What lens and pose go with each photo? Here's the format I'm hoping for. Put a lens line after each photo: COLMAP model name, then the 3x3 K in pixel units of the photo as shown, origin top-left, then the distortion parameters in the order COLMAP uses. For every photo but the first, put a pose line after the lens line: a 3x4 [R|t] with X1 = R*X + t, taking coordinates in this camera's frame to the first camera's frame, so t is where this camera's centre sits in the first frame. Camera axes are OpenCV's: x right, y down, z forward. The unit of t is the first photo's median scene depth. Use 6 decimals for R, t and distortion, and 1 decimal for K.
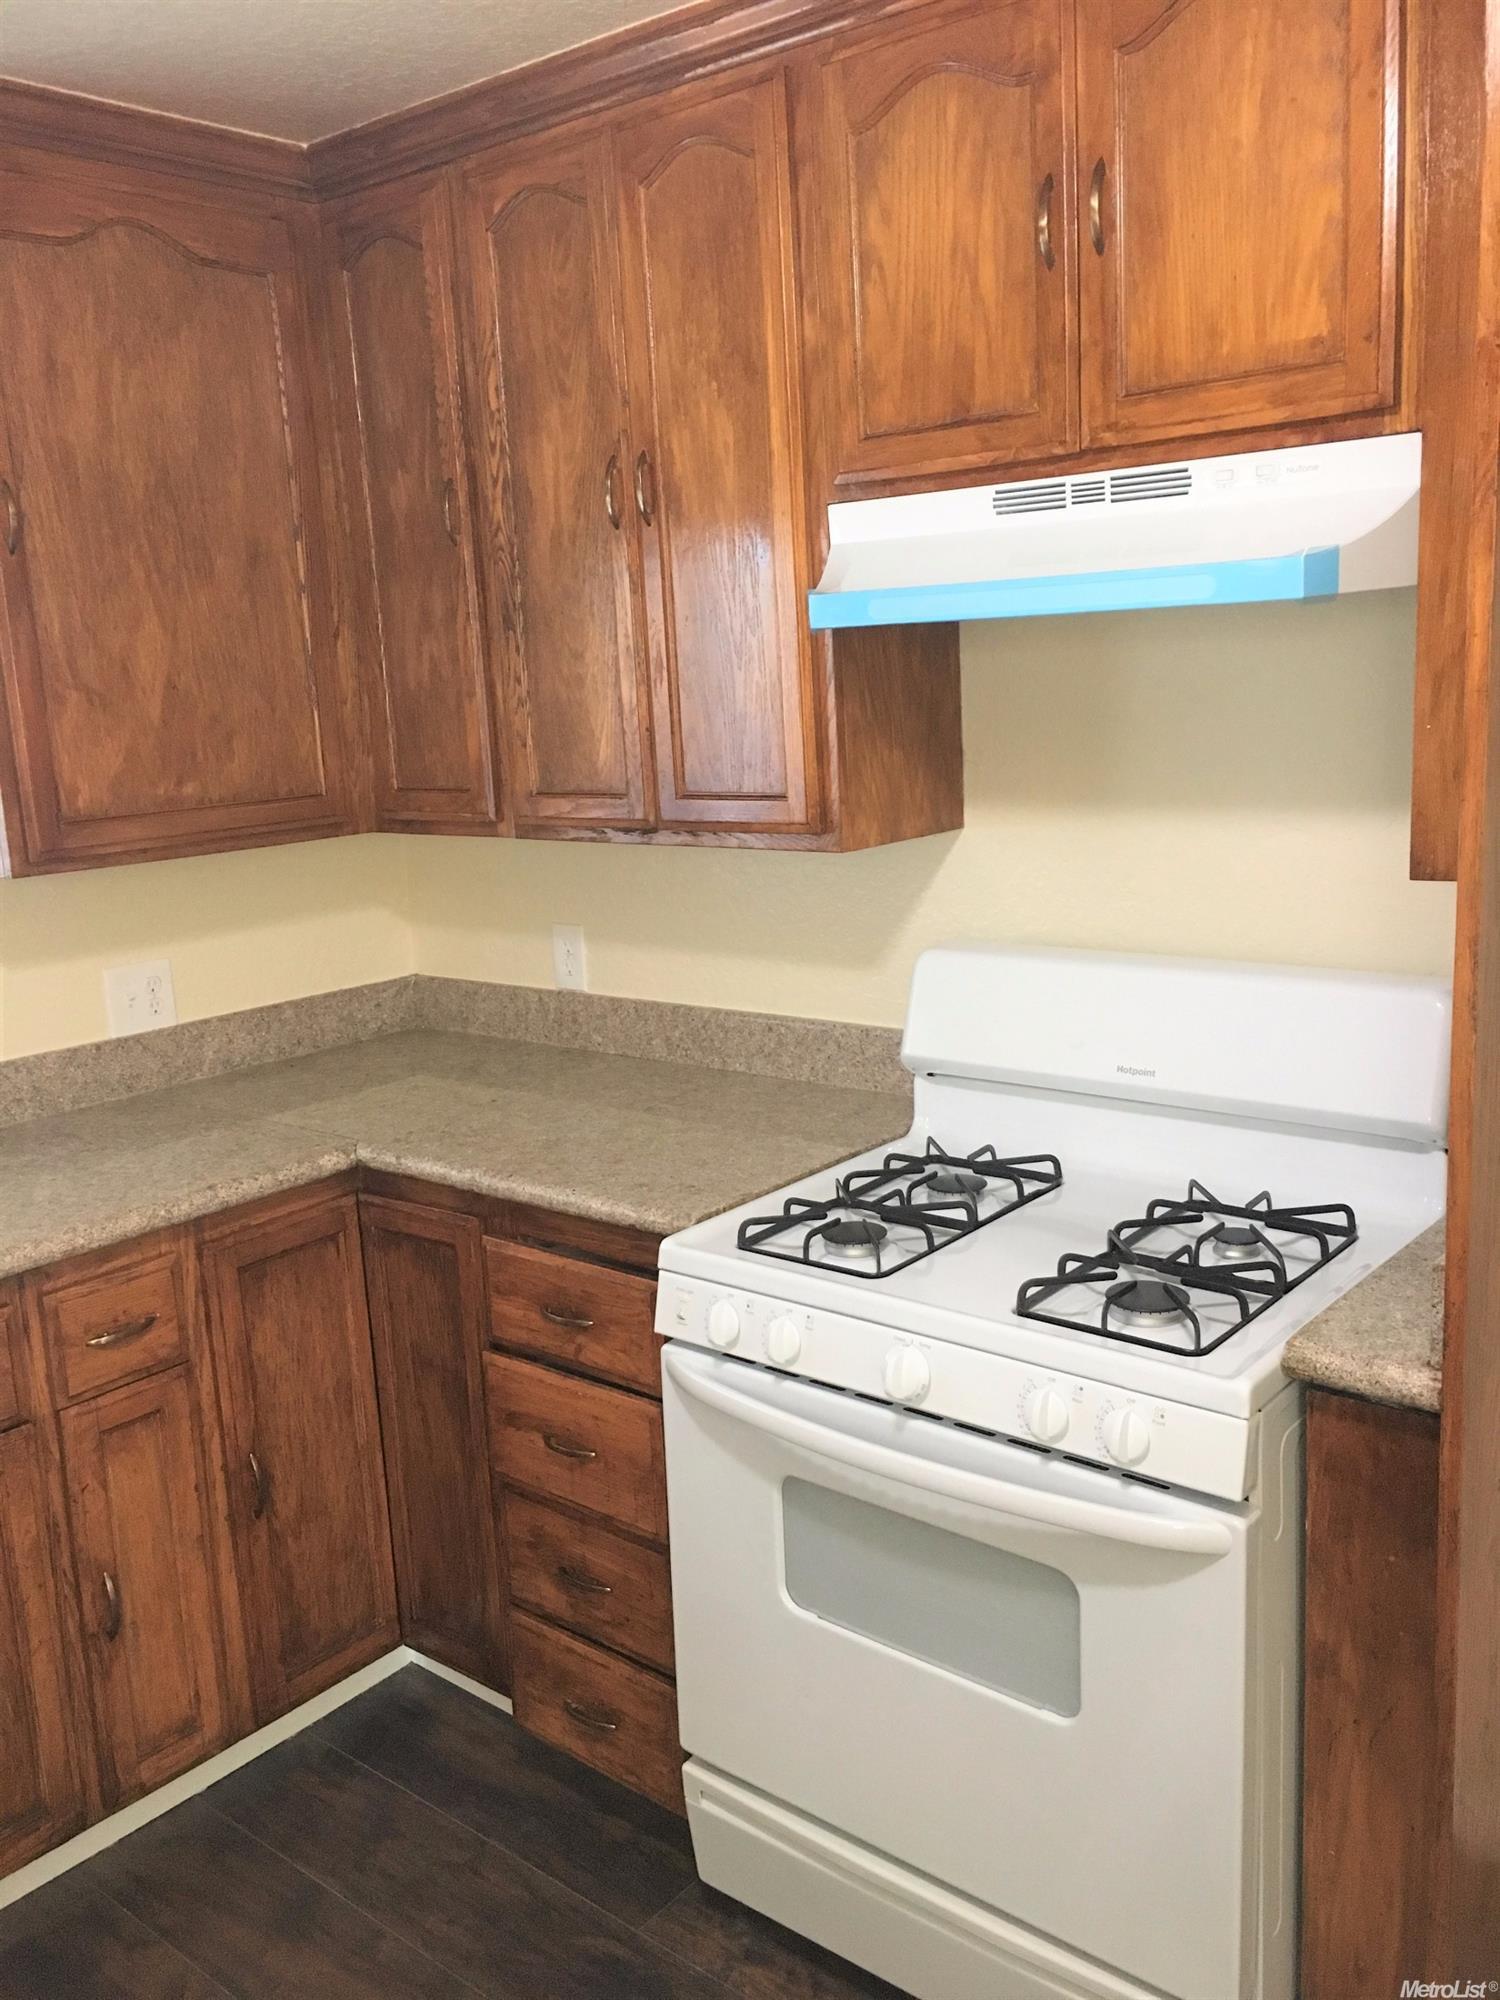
lens RADIAL K [[1703.5, 0, 750.2], [0, 1703.5, 1001.0], [0, 0, 1]] dist [0.061267, -0.057004]
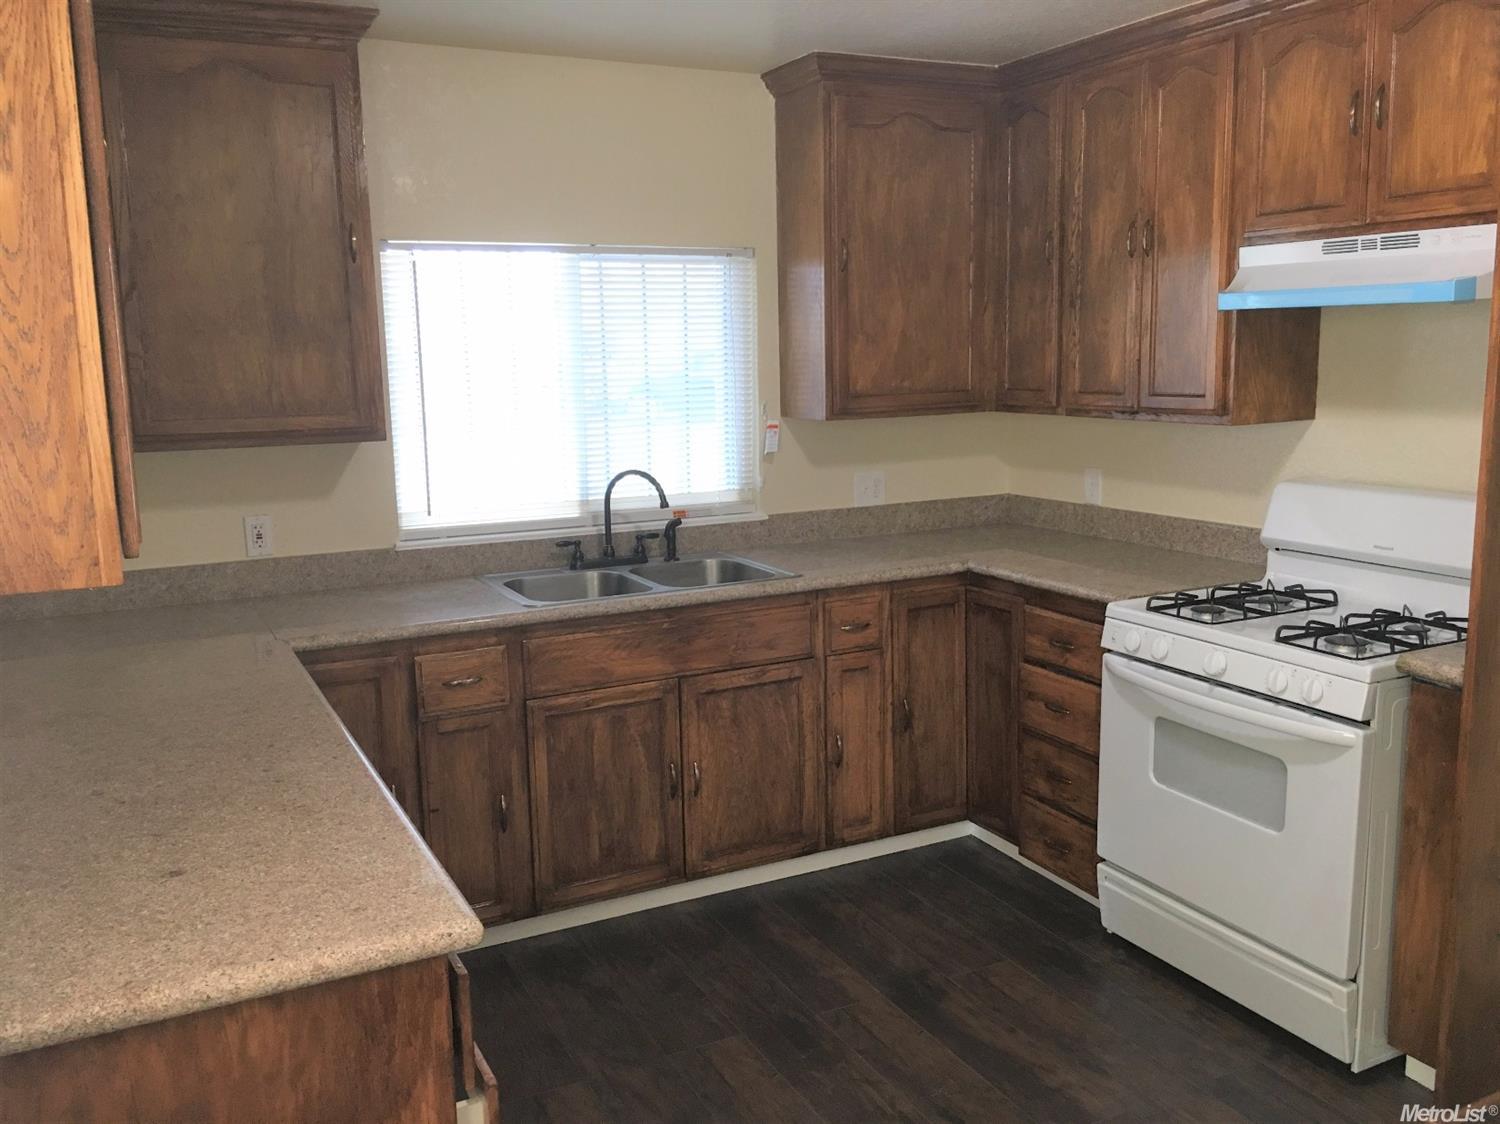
lens RADIAL K [[1277.6, 0, 748.9], [0, 1277.6, 555.6], [0, 0, 1]] dist [0.061267, -0.057004]
pose [[0.915585, 0.093499, -0.391104, 0.133991], [-0.099970, 0.994983, 0.003832, 0.105986], [0.389500, 0.035590, 0.920339, -0.537021]]
